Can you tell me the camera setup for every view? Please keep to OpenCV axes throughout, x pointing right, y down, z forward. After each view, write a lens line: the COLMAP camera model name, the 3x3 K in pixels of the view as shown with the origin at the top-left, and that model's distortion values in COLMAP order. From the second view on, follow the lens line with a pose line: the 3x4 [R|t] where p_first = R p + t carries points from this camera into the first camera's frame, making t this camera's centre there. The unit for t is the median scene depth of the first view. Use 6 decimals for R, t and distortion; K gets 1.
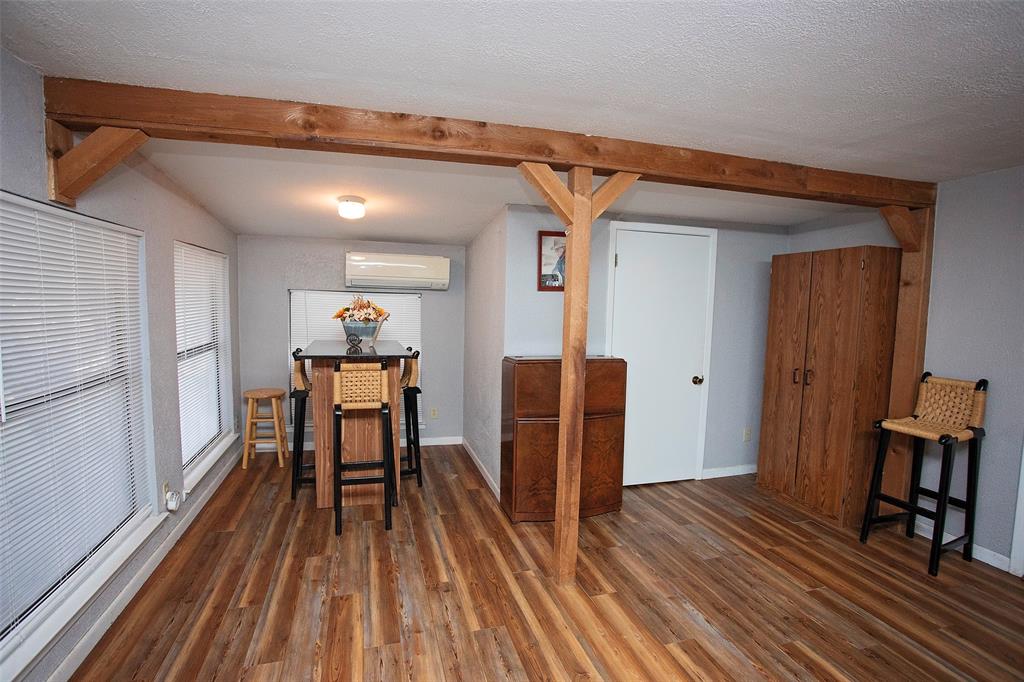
lens RADIAL K [[501.8, 0, 520.0], [0, 501.8, 346.5], [0, 0, 1]] dist [-0.026948, 0.008297]
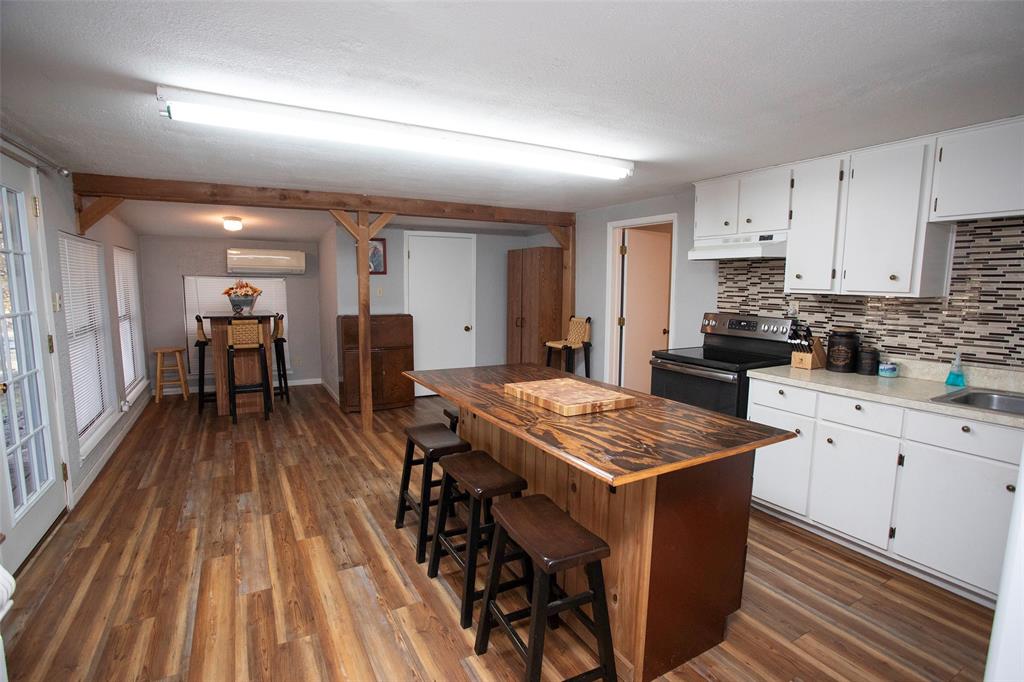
lens RADIAL K [[501.8, 0, 505.4], [0, 501.8, 342.5], [0, 0, 1]] dist [-0.026948, 0.008297]
pose [[0.980809, -0.037904, 0.191251, 0.200498], [0.031990, 0.998912, 0.033920, 0.075375], [-0.192329, -0.027151, 0.980955, -0.748422]]
